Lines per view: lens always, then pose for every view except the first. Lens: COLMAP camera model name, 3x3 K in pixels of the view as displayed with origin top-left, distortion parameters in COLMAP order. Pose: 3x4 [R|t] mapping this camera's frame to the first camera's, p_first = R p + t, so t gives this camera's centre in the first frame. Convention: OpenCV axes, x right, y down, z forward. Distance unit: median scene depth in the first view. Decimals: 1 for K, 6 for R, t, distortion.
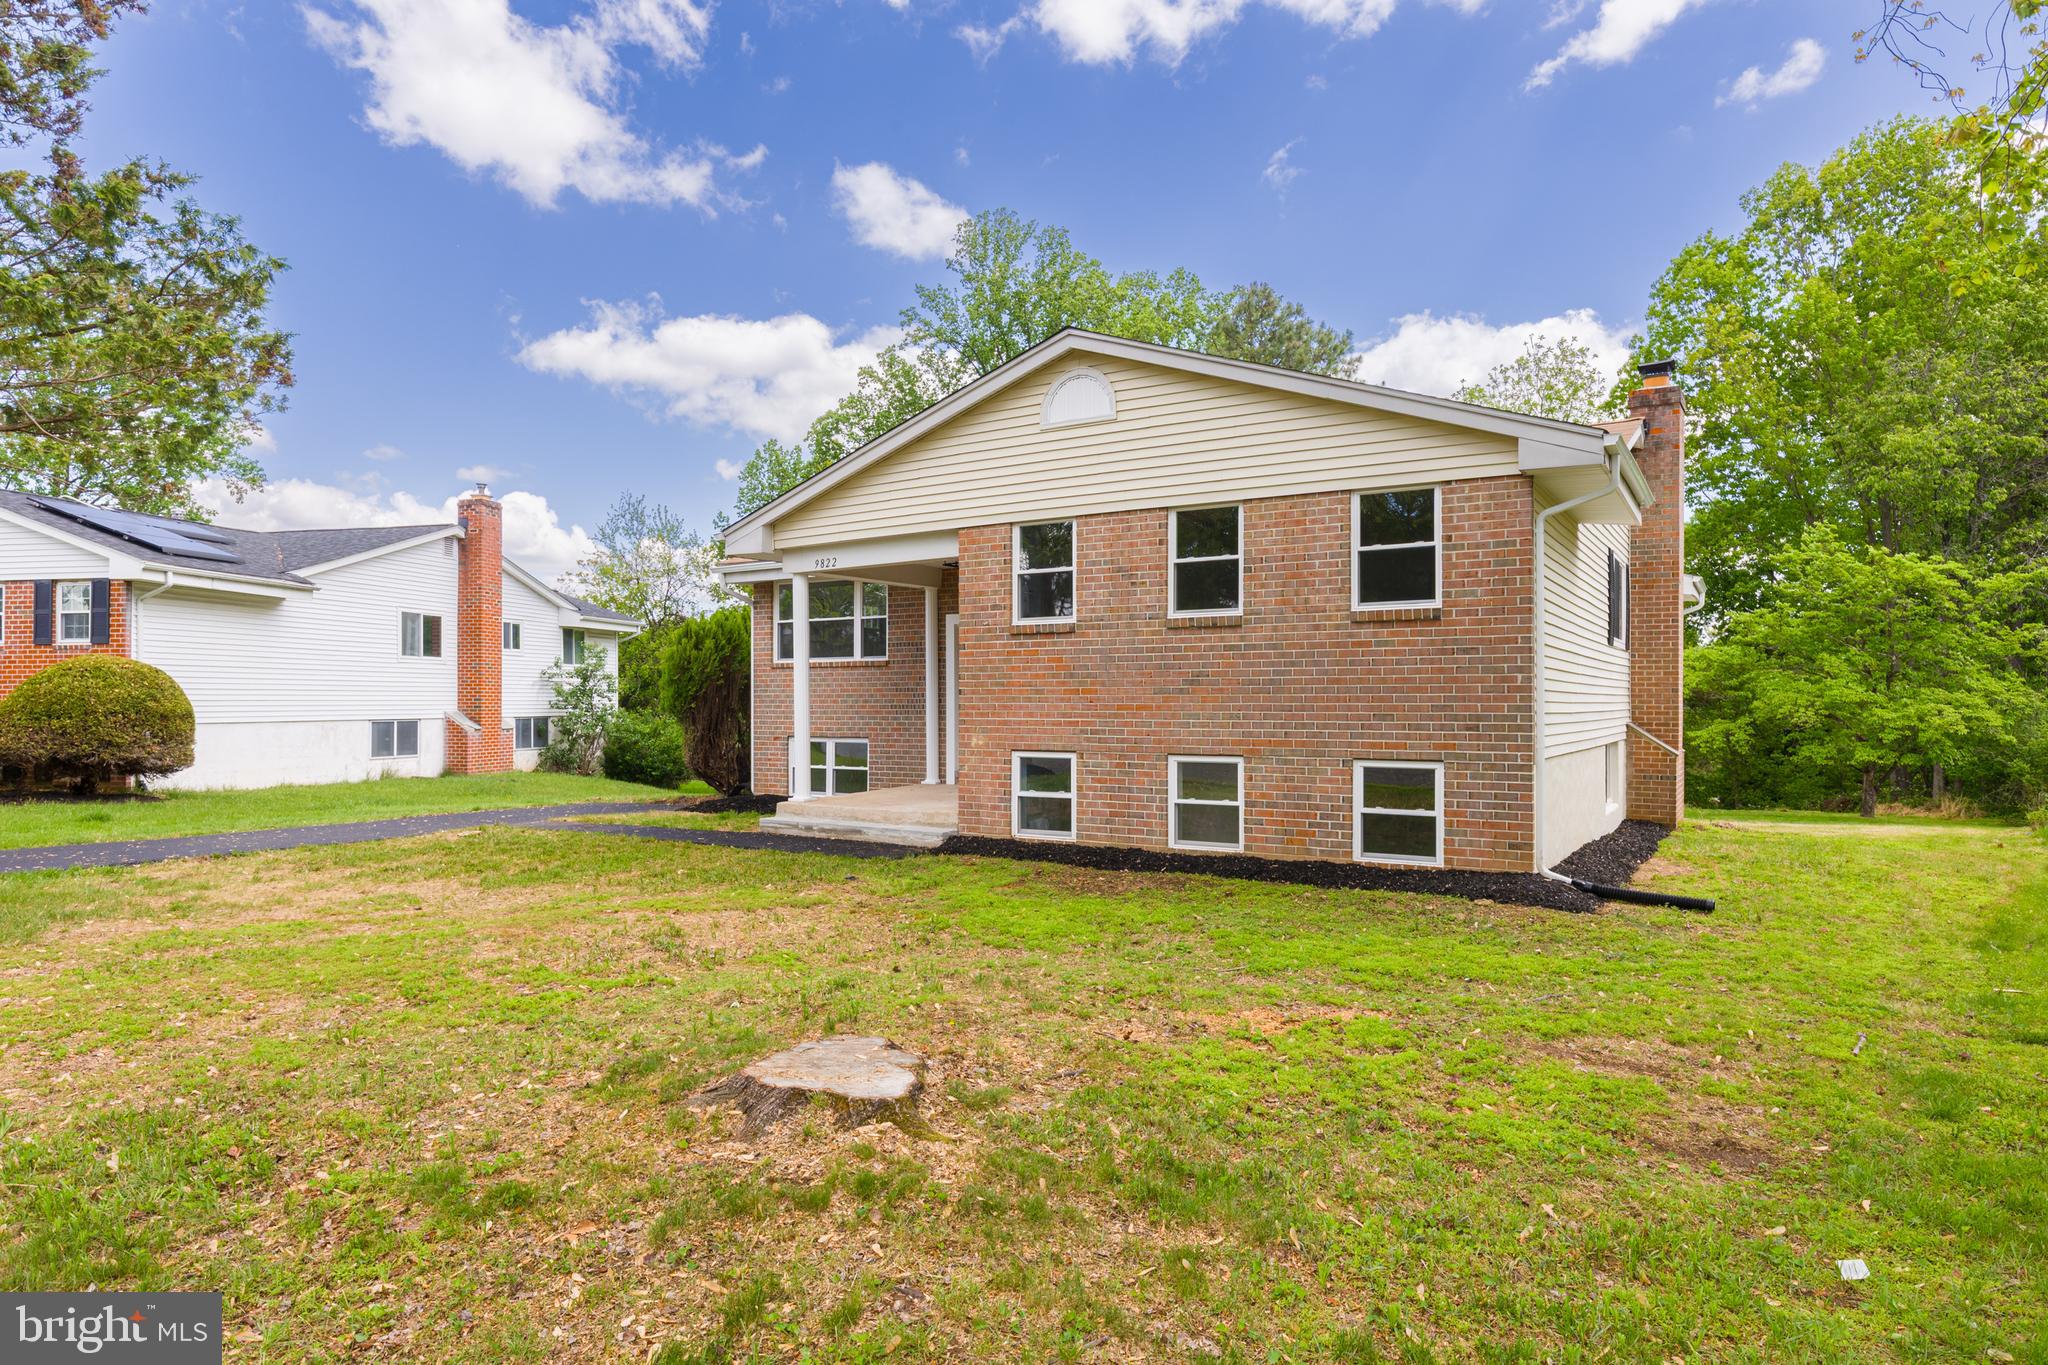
lens RADIAL K [[1222.6, 0, 1024.0], [0, 1222.6, 682.5], [0, 0, 1]] dist [0.013692, -0.000663]
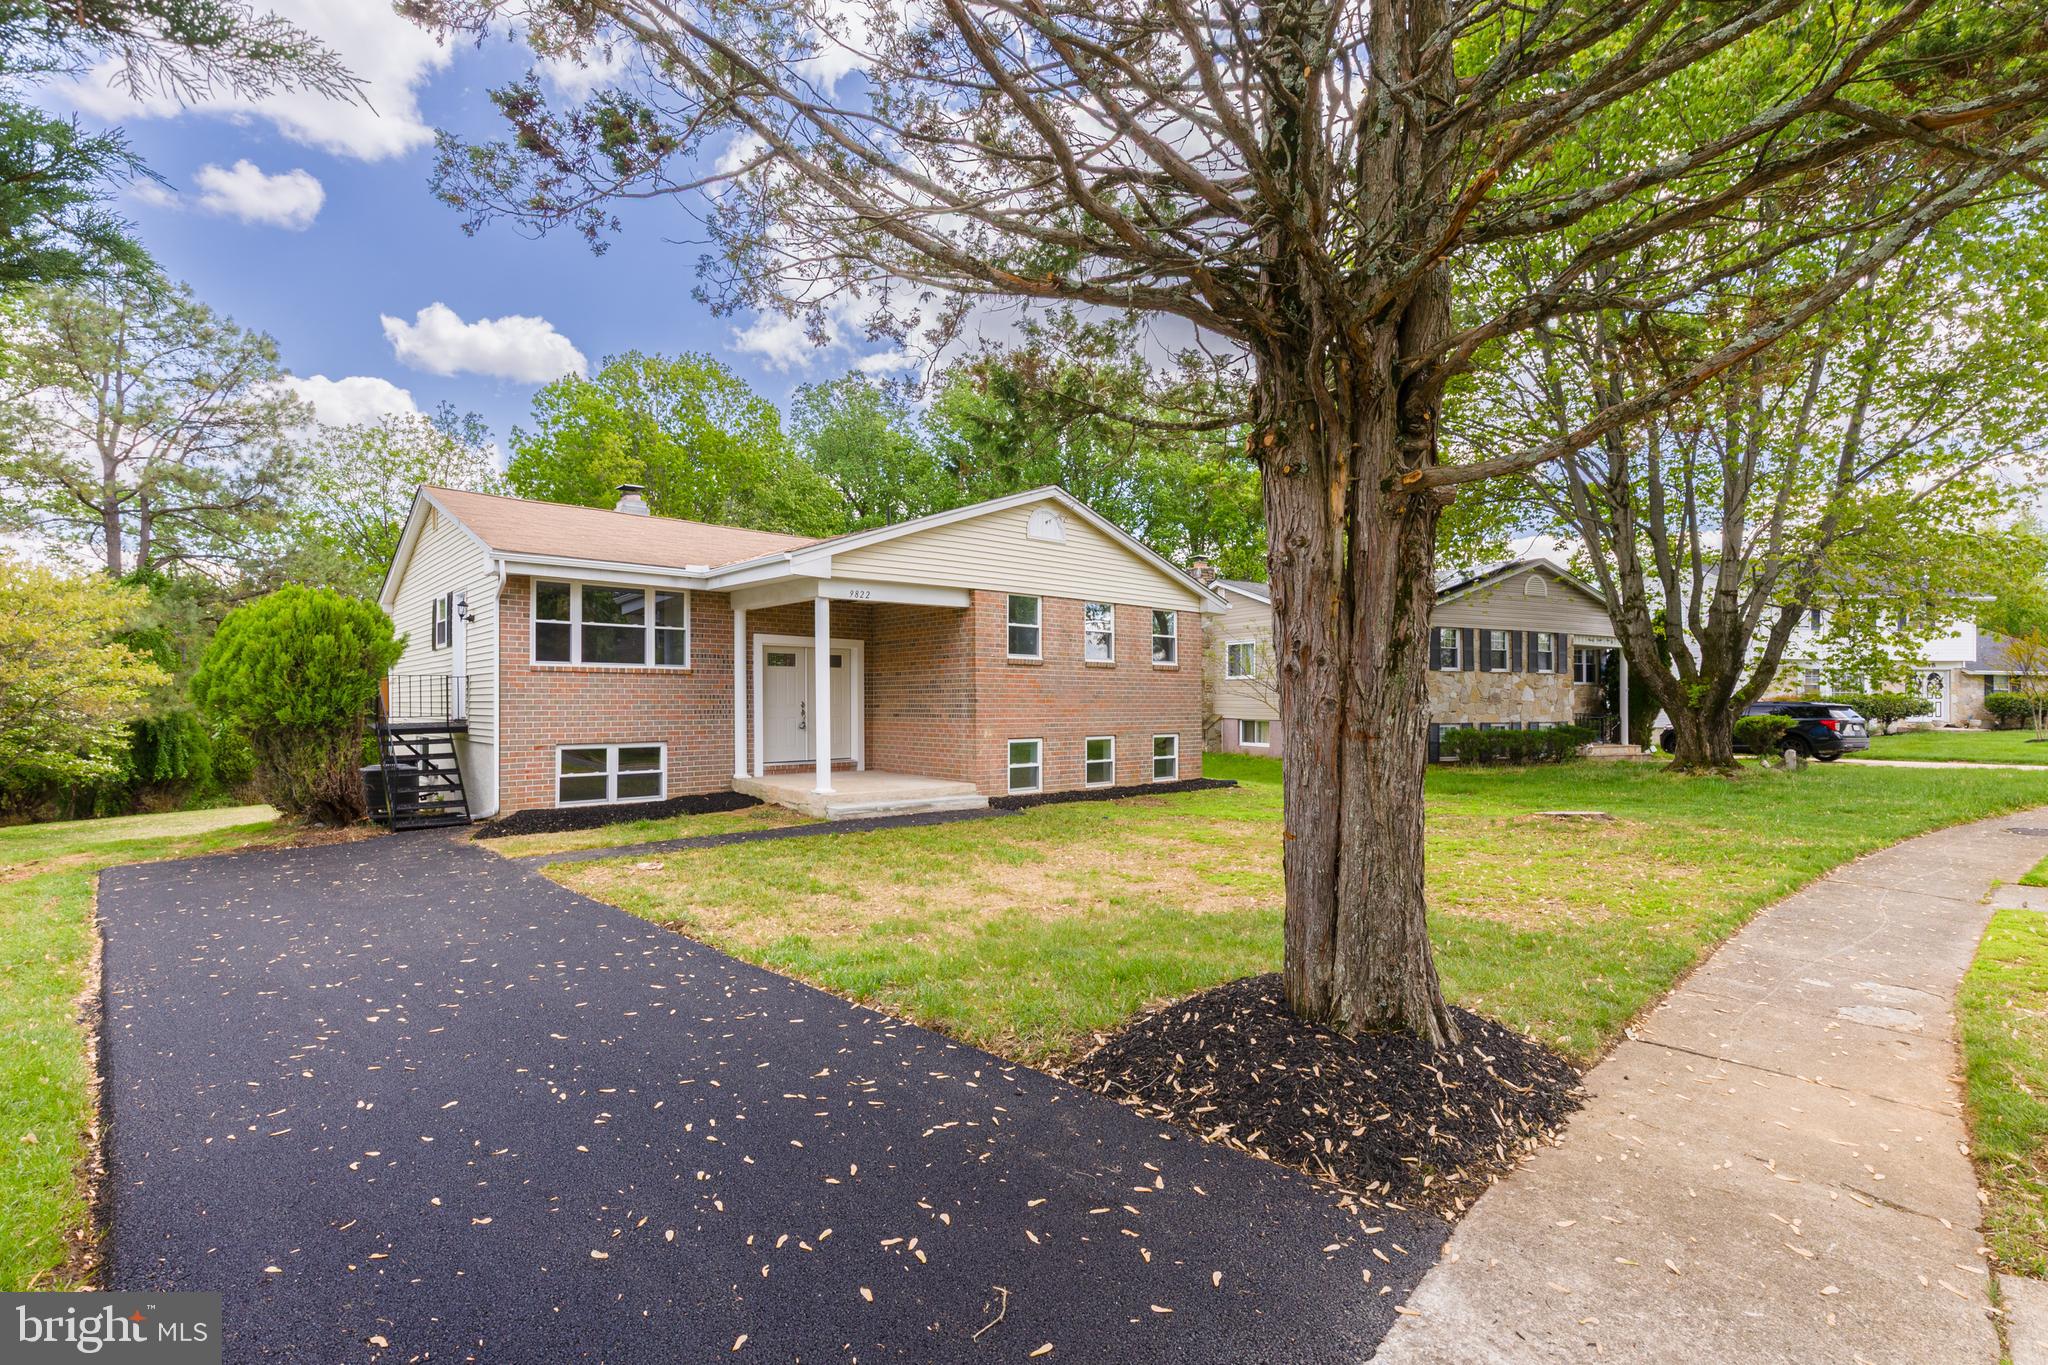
lens RADIAL K [[933.3, 0, 1024.0], [0, 933.3, 682.5], [0, 0, 1]] dist [0.014660, 0.000374]
pose [[0.263052, 0.023518, 0.964495, -1.154322], [-0.015640, 0.999675, -0.020110, 0.007794], [-0.964655, -0.009795, 0.263334, 0.674235]]
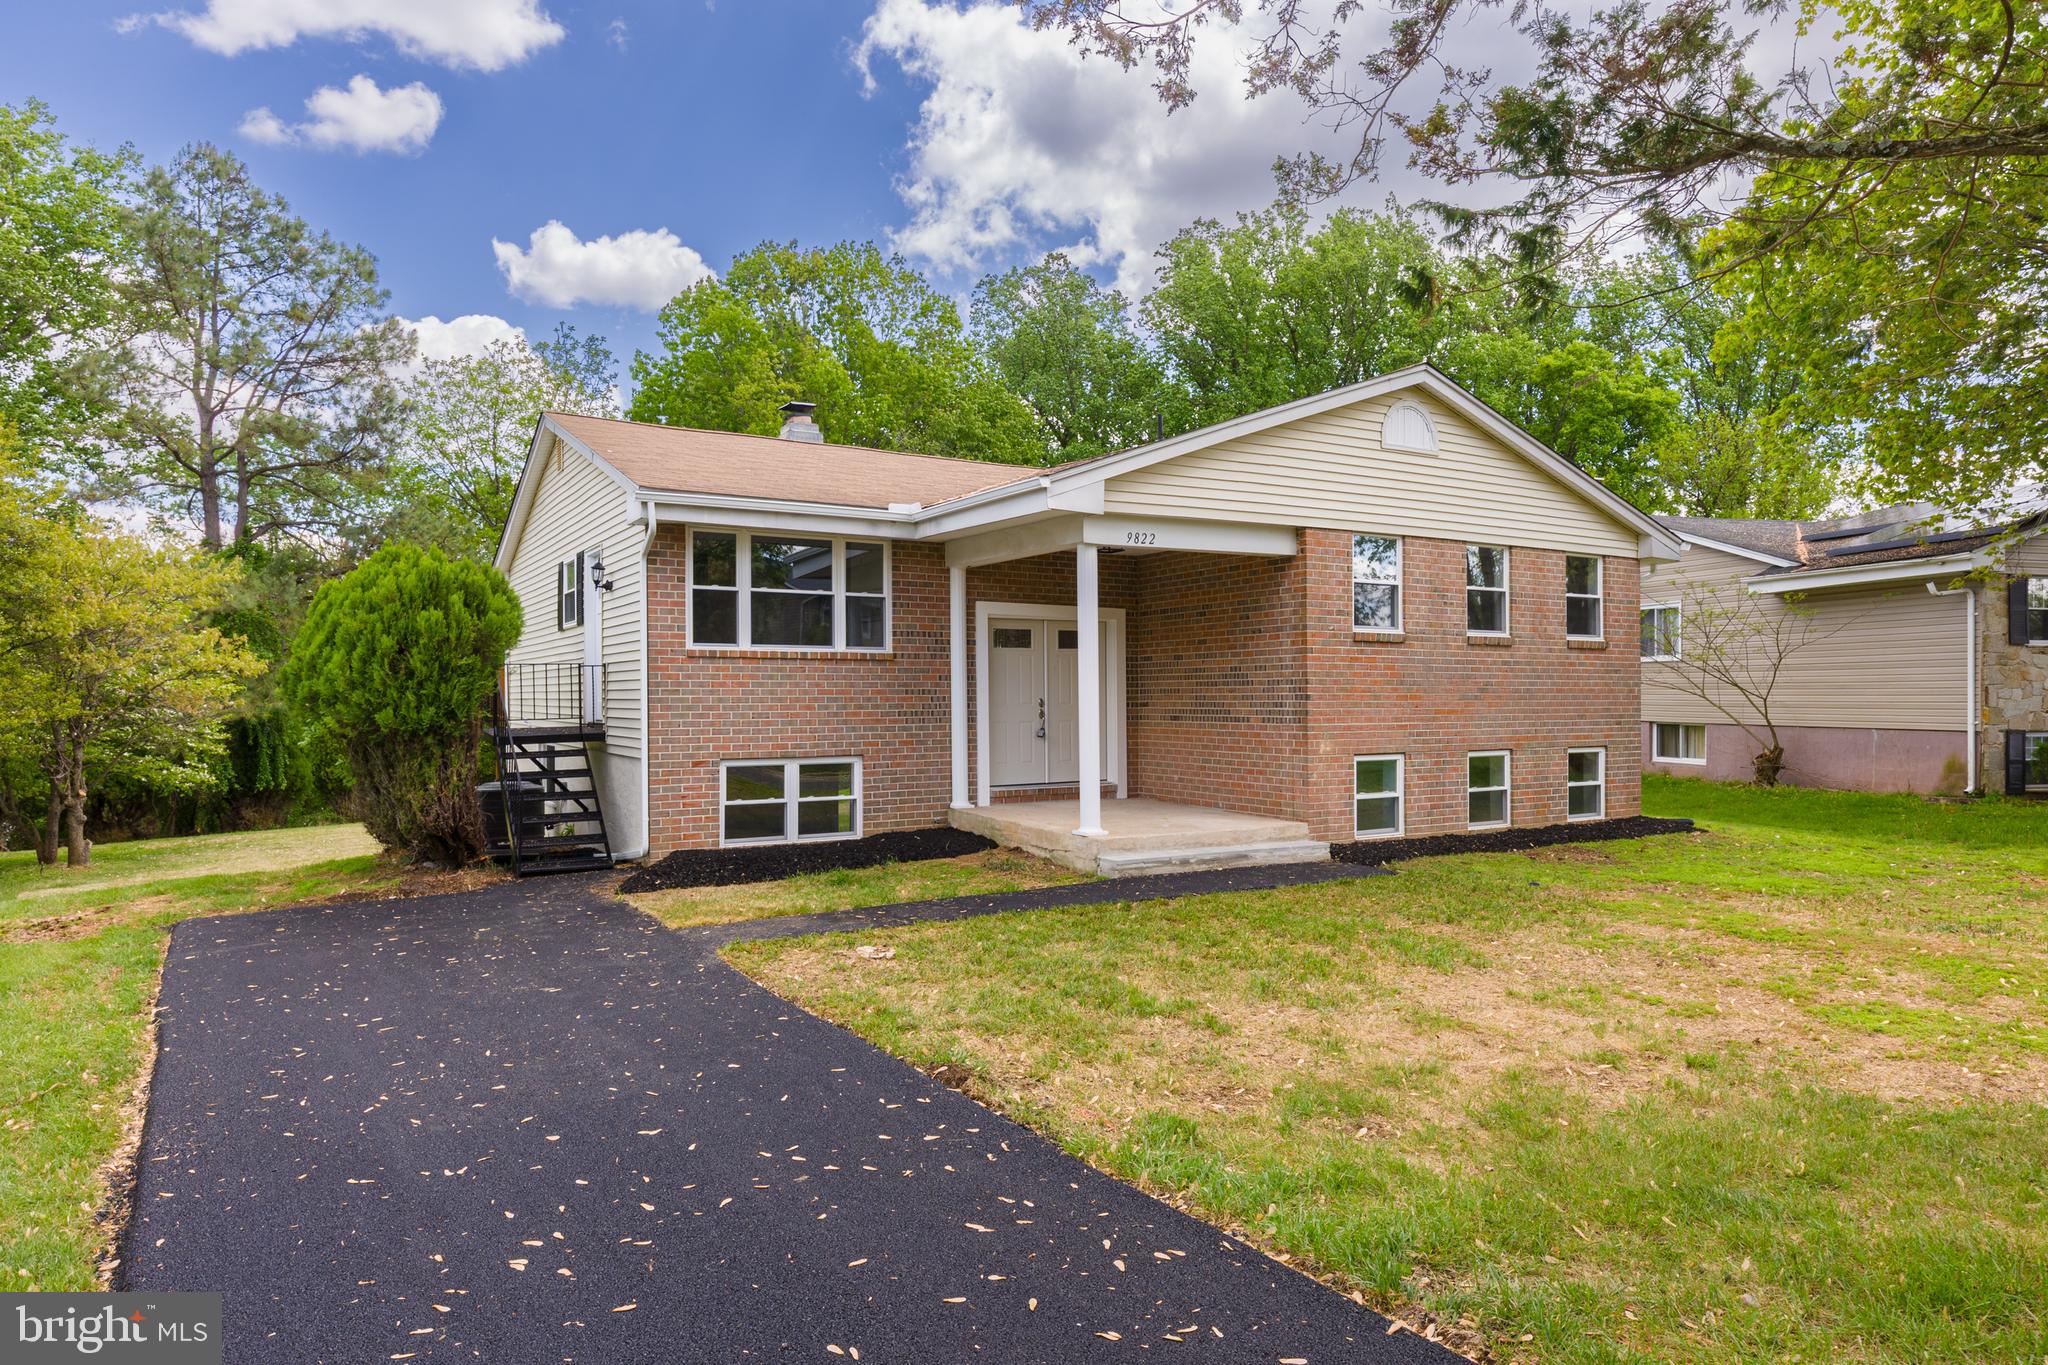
lens RADIAL K [[1222.6, 0, 1024.0], [0, 1222.6, 682.5], [0, 0, 1]] dist [0.013692, -0.000663]
pose [[0.439465, 0.011738, 0.898183, -1.053729], [-0.013991, 0.999883, -0.006221, 0.005405], [-0.898151, -0.009833, 0.439578, 0.804943]]
